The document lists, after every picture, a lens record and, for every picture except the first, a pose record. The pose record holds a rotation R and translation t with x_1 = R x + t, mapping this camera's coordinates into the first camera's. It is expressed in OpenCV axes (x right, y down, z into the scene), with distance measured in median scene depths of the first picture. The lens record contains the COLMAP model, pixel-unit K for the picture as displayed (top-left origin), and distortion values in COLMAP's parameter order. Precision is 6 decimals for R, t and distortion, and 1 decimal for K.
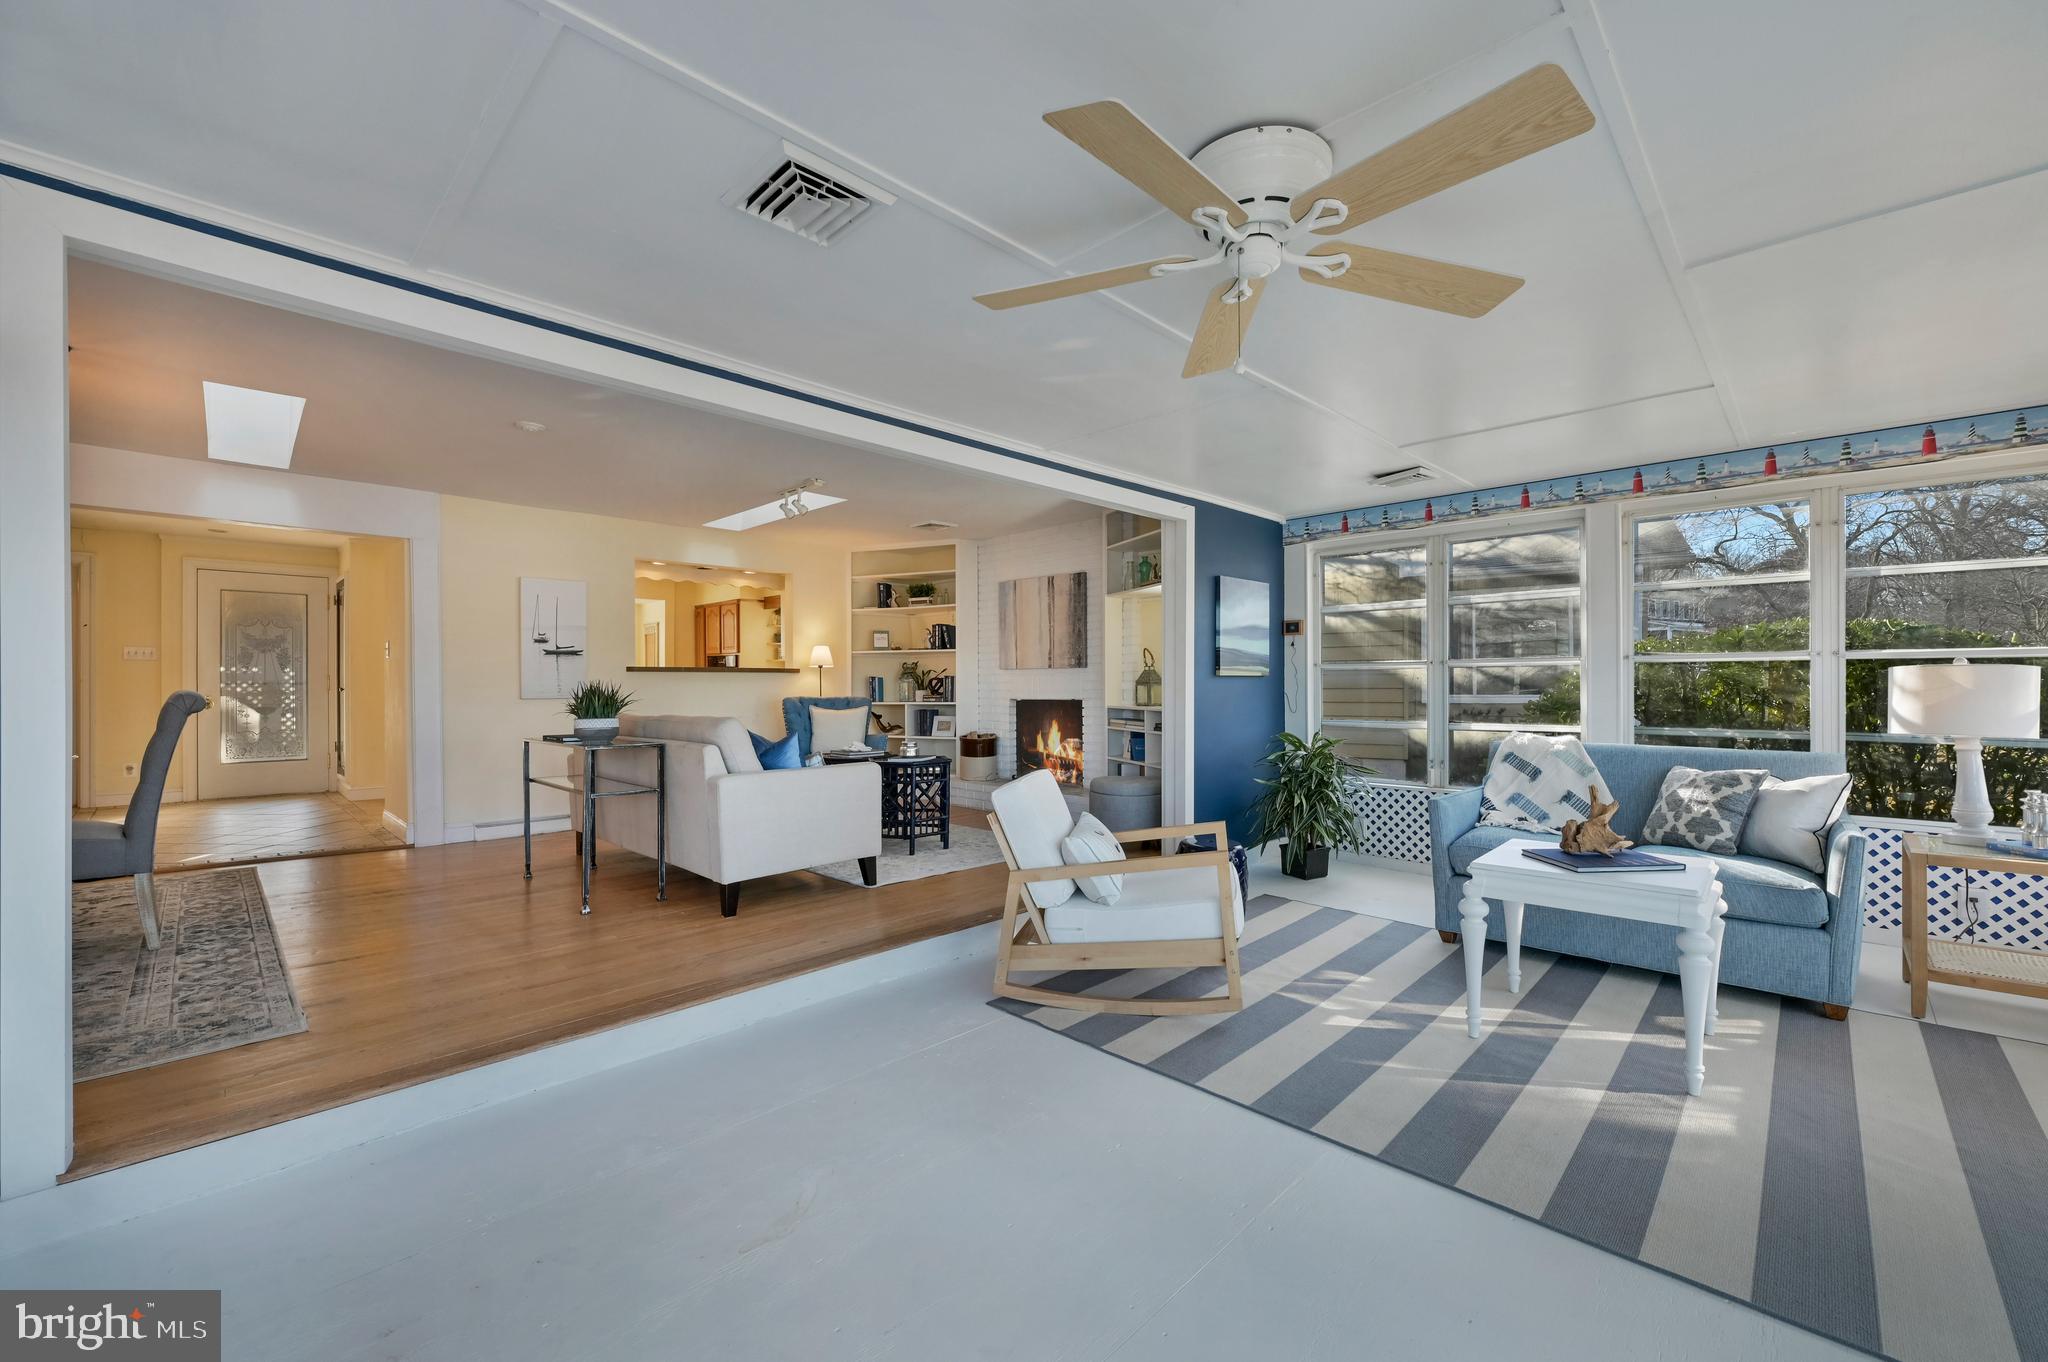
lens RADIAL K [[822.9, 0, 1034.1], [0, 822.9, 682.3], [0, 0, 1]] dist [-0.000661, -0.000352]
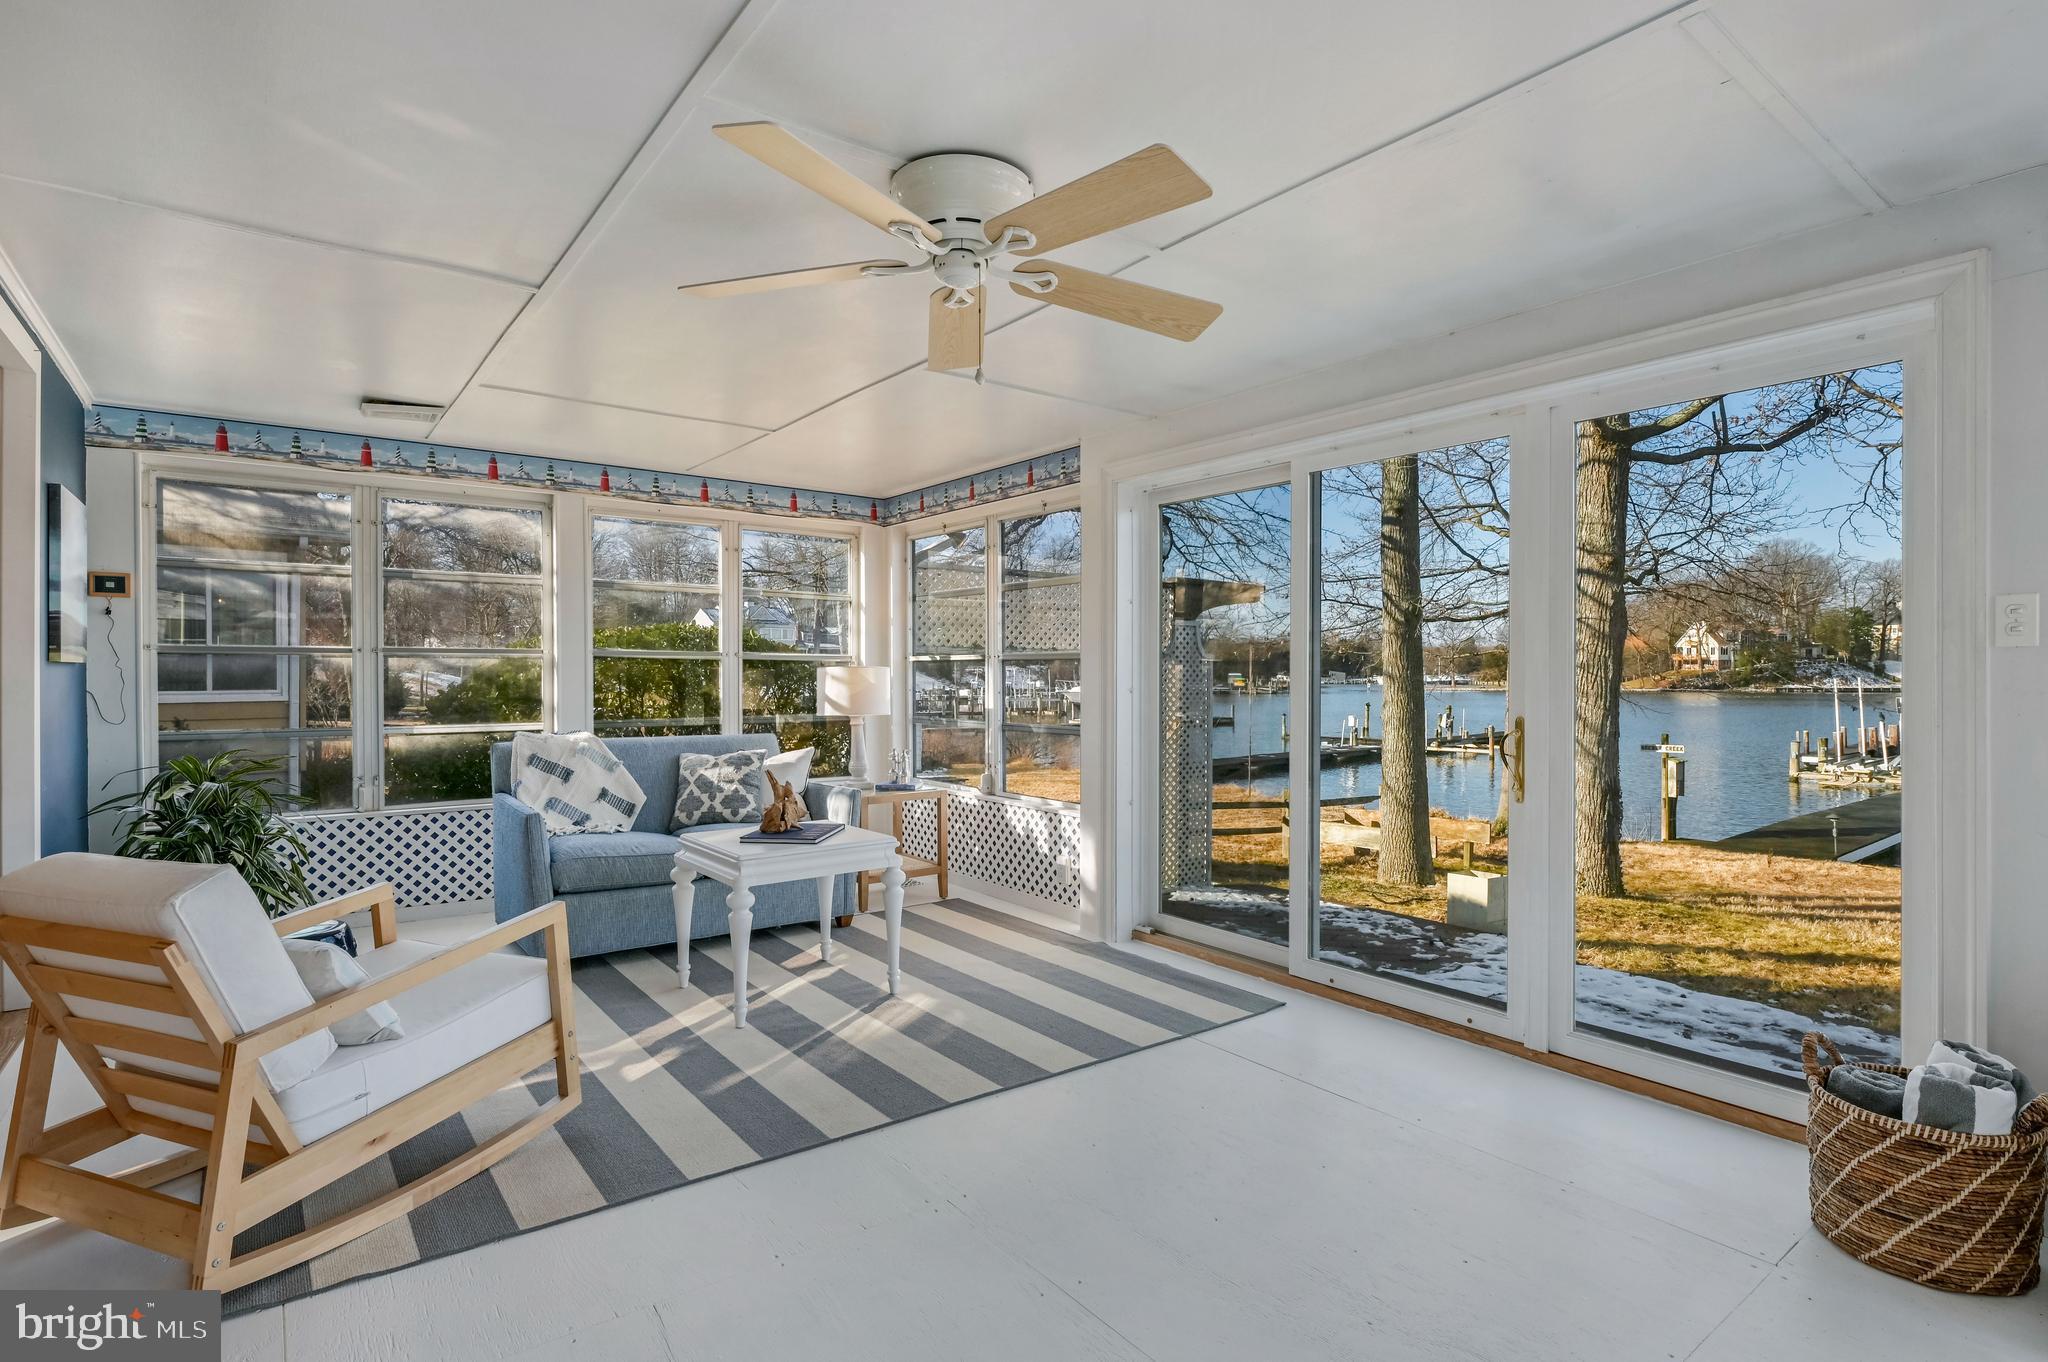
lens RADIAL K [[1019.9, 0, 989.8], [0, 1019.9, 672.9], [0, 0, 1]] dist [-0.015924, 0.001455]
pose [[0.159697, 0.004091, 0.987158, -0.282967], [-0.007170, 0.999970, -0.002985, -0.002863], [-0.987140, -0.006601, 0.159721, 0.211436]]
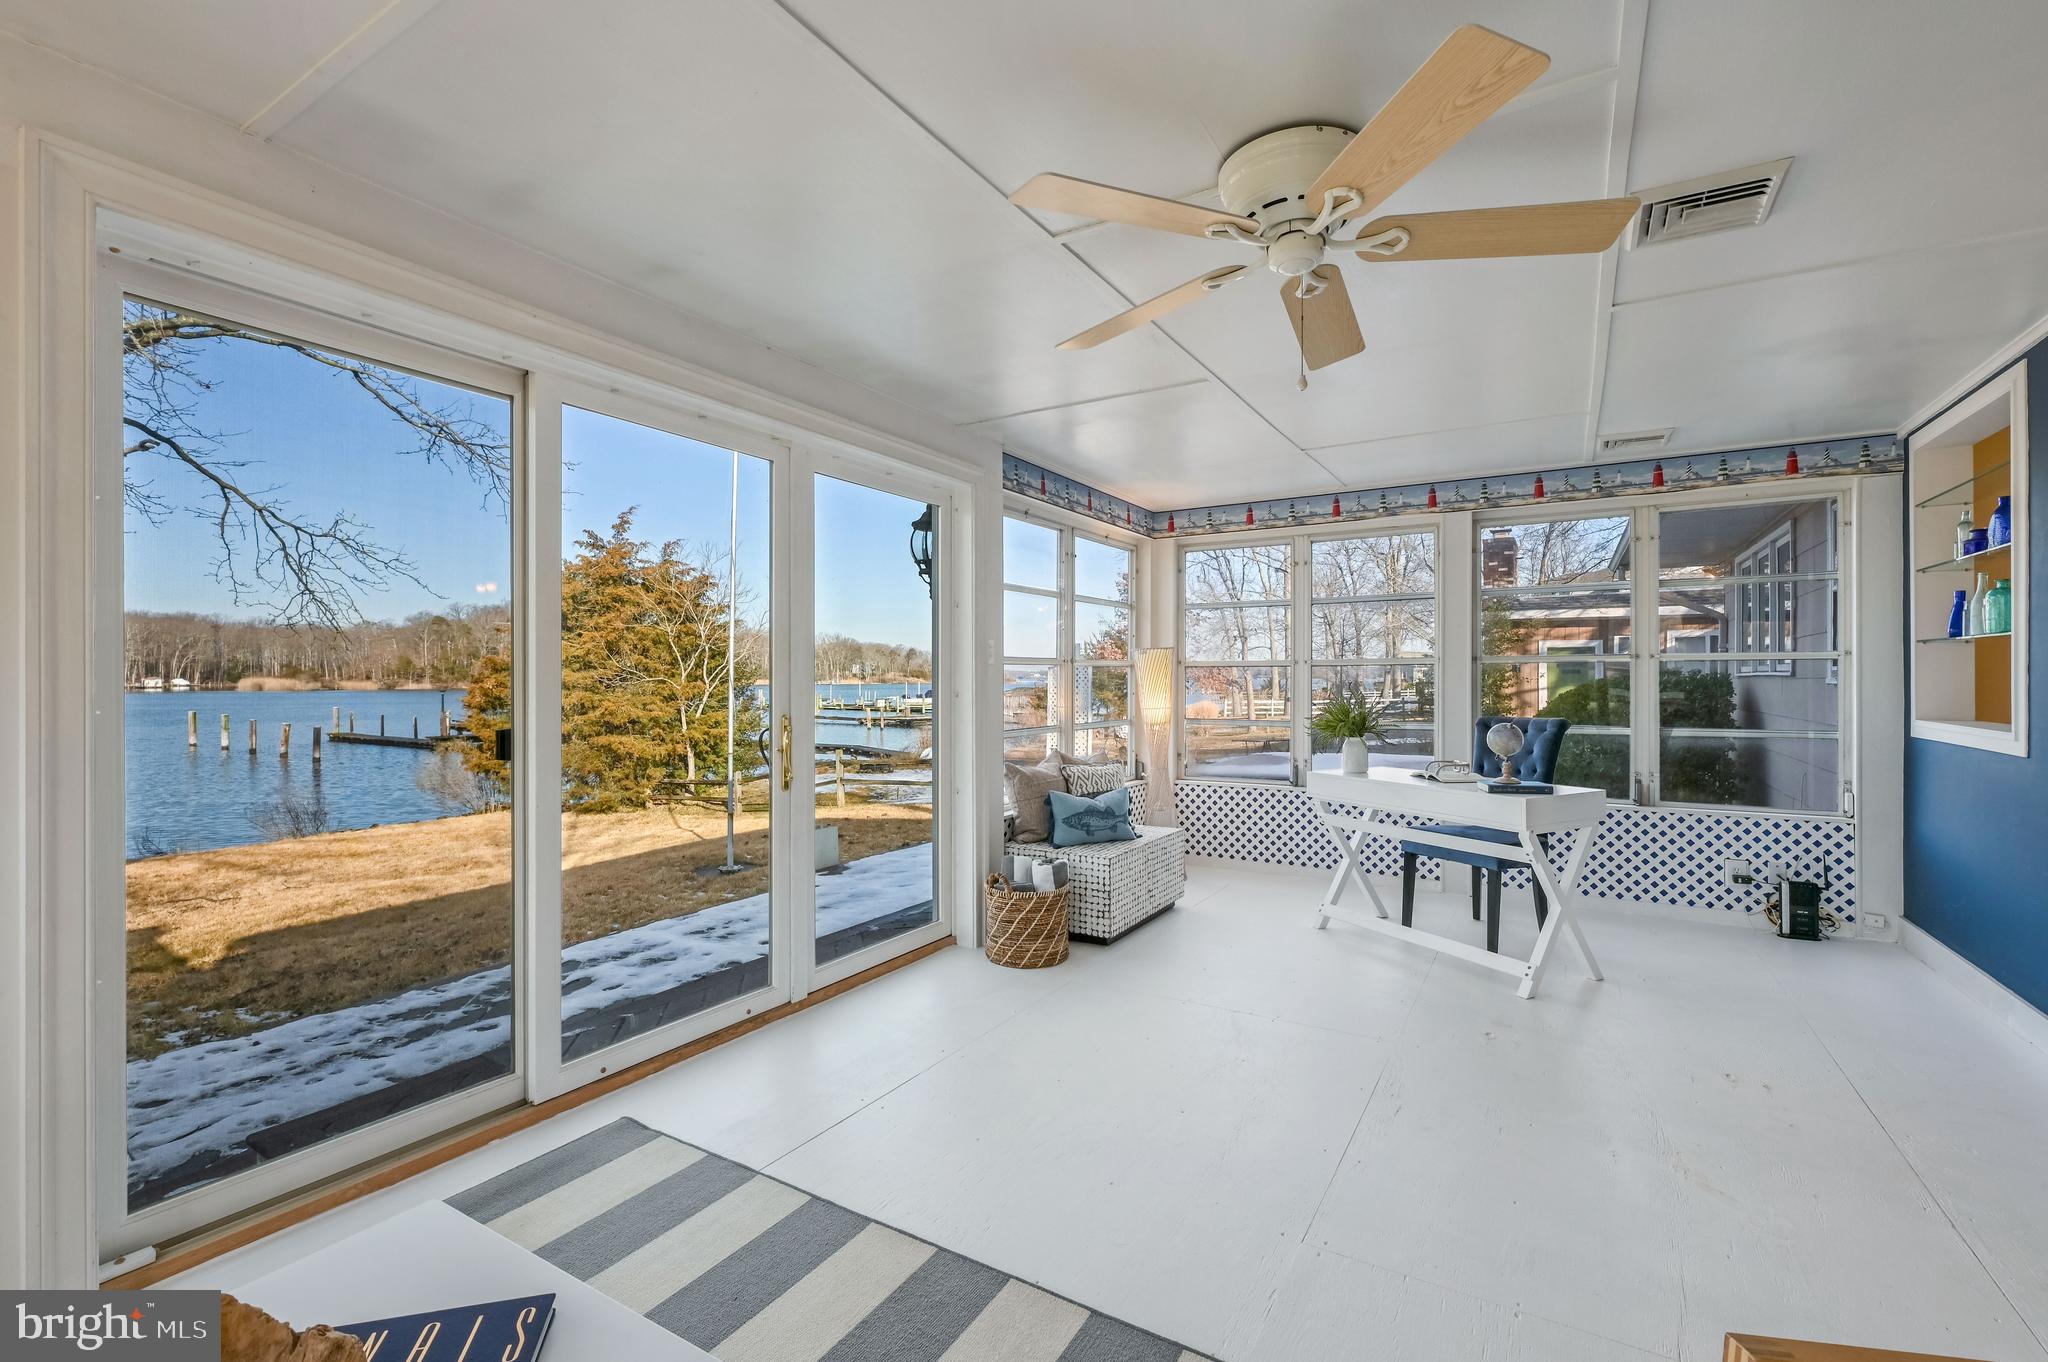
lens RADIAL K [[891.9, 0, 1062.1], [0, 891.9, 674.3], [0, 0, 1]] dist [0.004985, 0.000231]
pose [[-0.972706, 0.007571, -0.231916, 0.205642], [0.008162, 0.999965, -0.001588, -0.004930], [0.231896, -0.003438, -0.972735, 0.543393]]
